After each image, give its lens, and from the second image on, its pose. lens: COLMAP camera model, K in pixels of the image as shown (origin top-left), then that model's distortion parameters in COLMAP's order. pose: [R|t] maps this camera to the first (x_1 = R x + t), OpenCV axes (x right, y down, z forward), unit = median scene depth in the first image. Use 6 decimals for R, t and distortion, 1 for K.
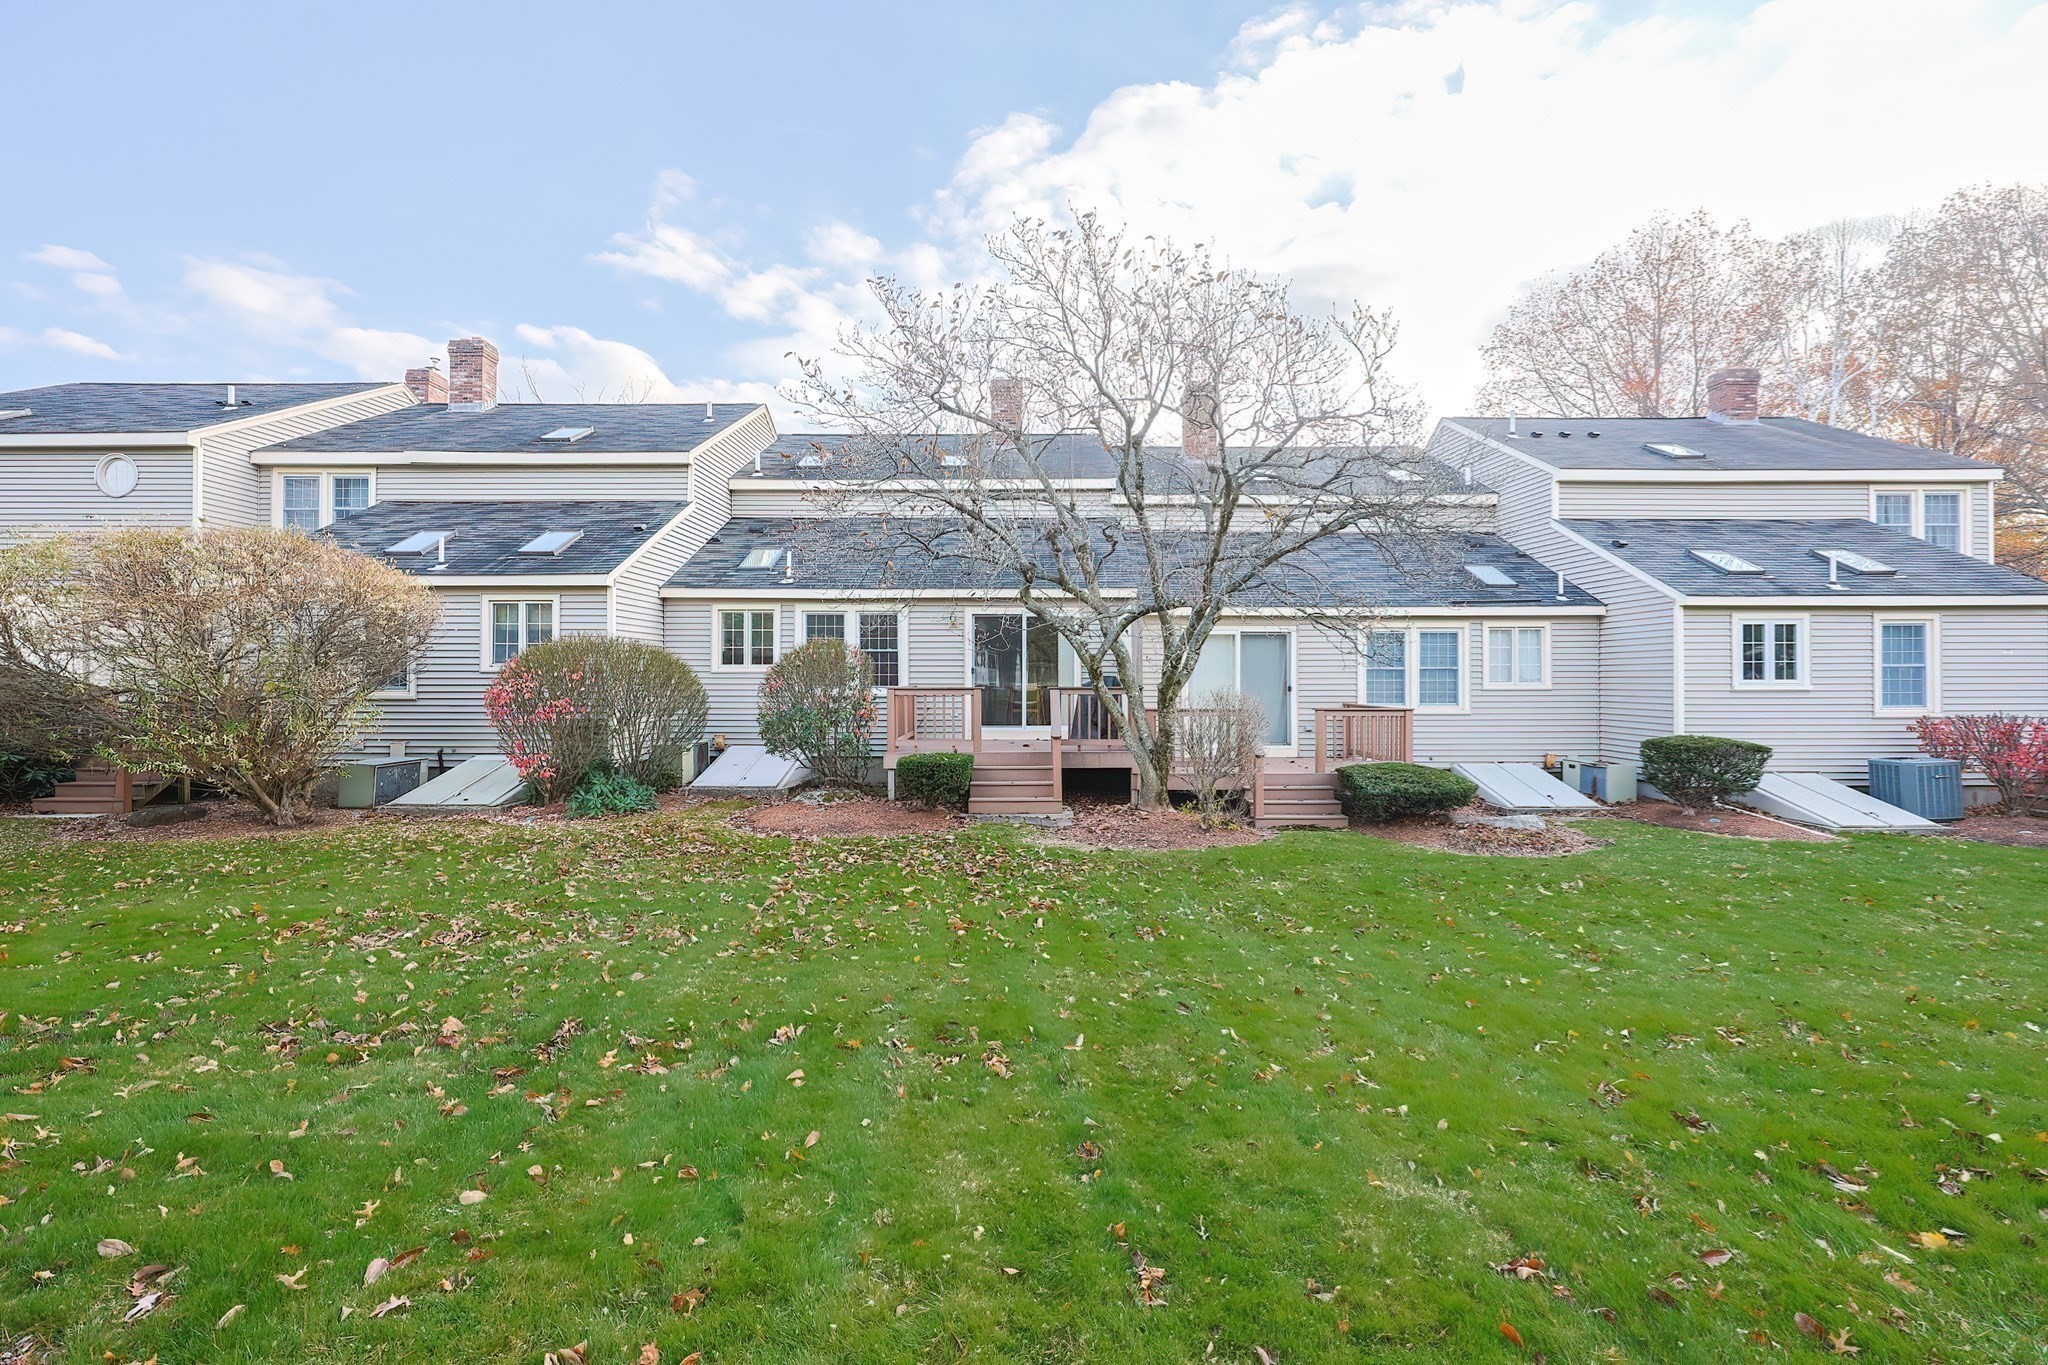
lens RADIAL K [[887.8, 0, 1028.4], [0, 887.8, 679.5], [0, 0, 1]] dist [-0.002465, -0.000247]
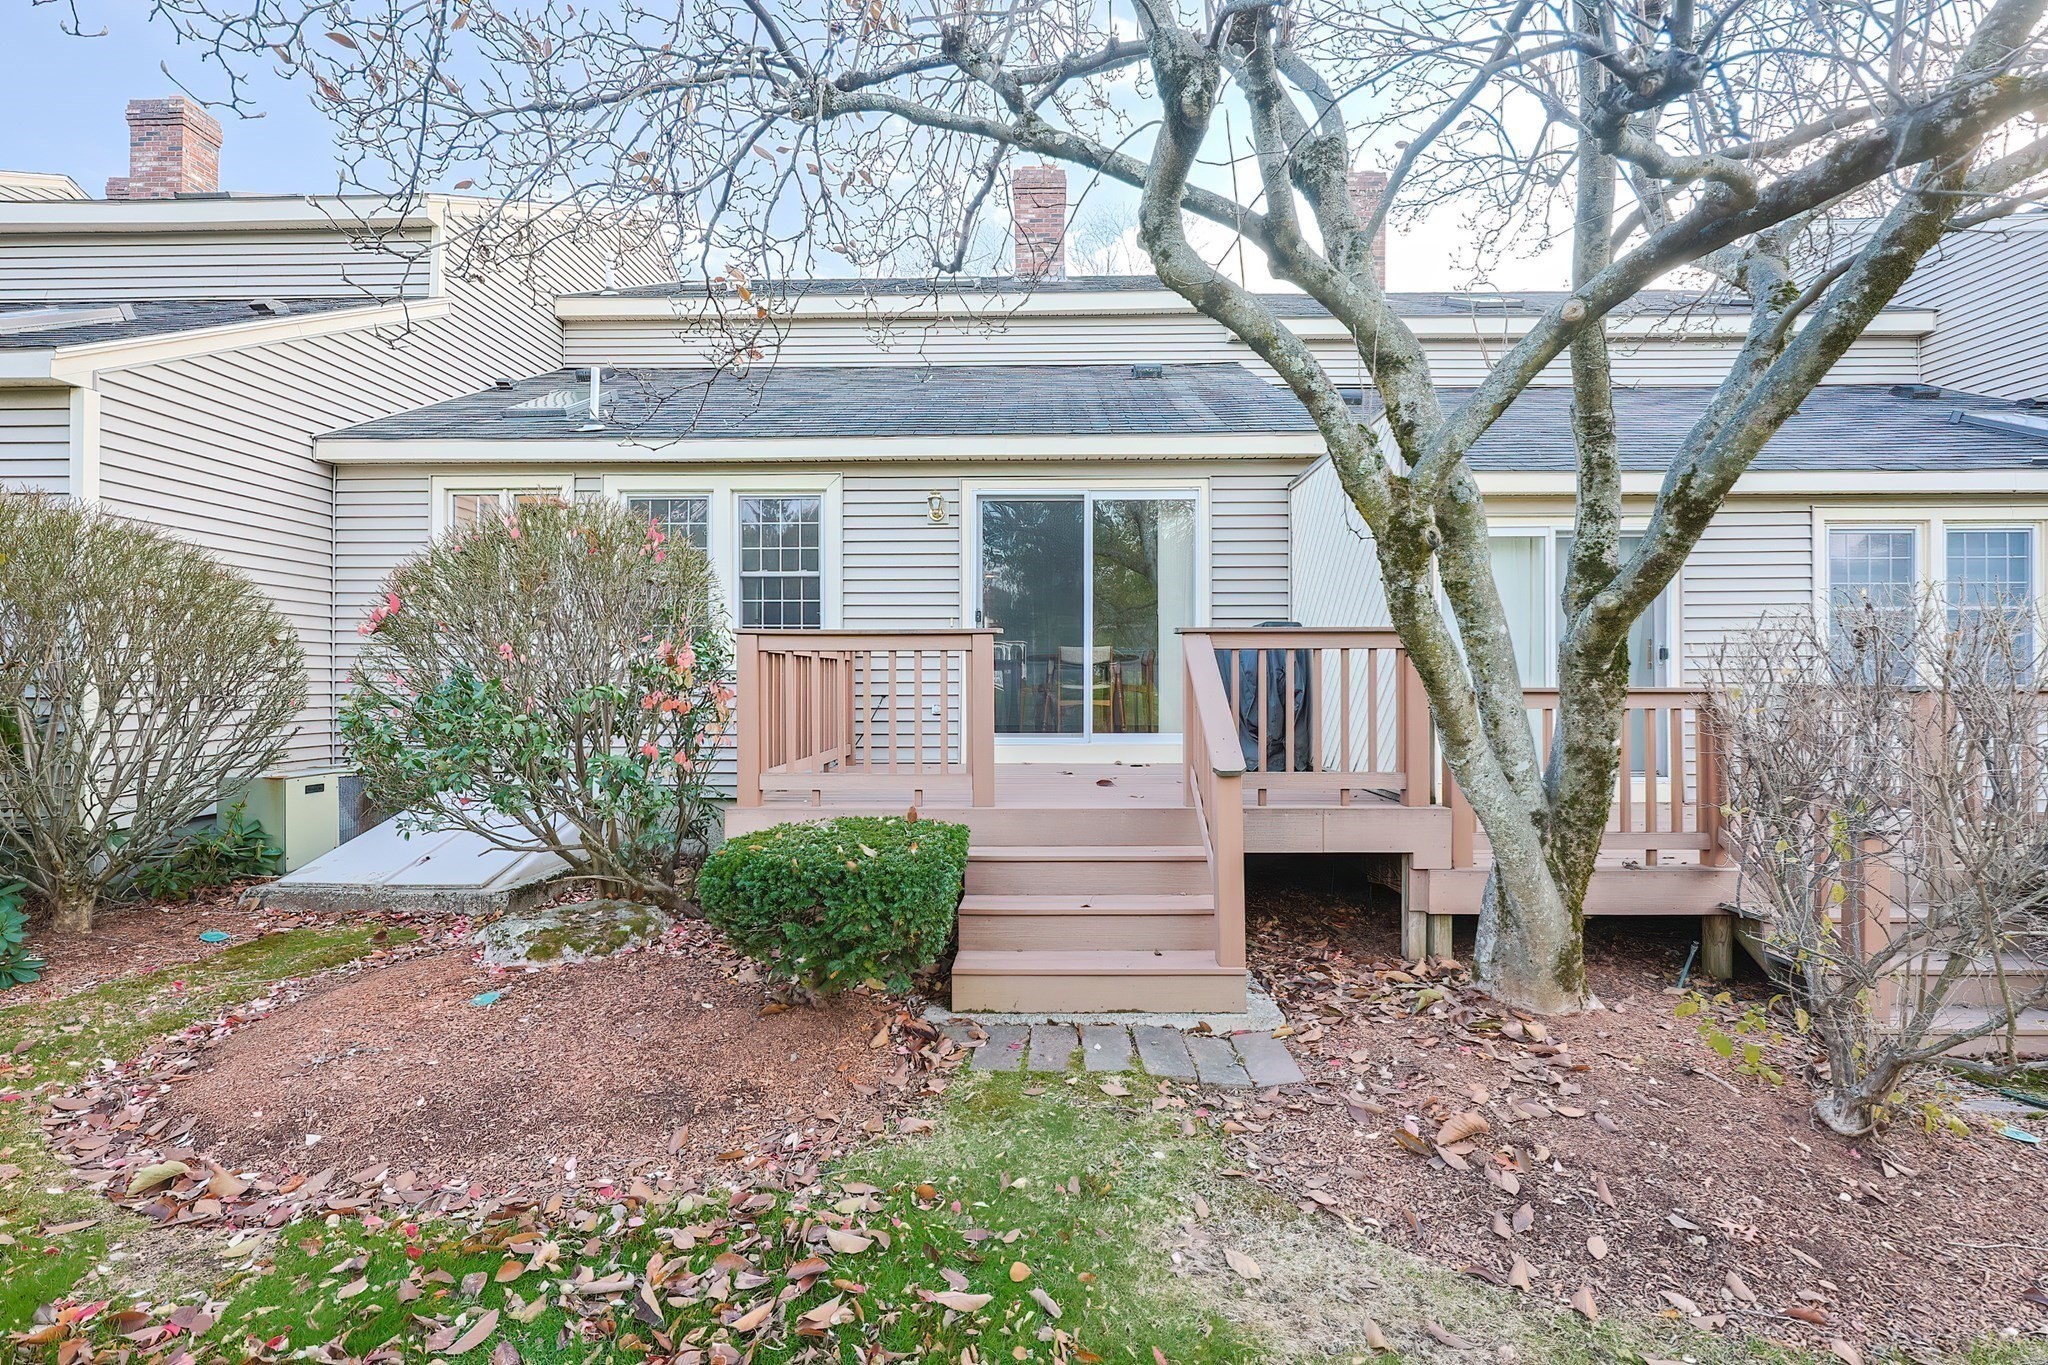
lens RADIAL K [[887.8, 0, 1024.5], [0, 887.8, 677.1], [0, 0, 1]] dist [-0.002465, -0.000247]
pose [[0.999654, 0.000484, -0.026311, -0.026872], [-0.000763, 0.999943, -0.010604, 0.028637], [0.026304, 0.010620, 0.999598, 0.550861]]
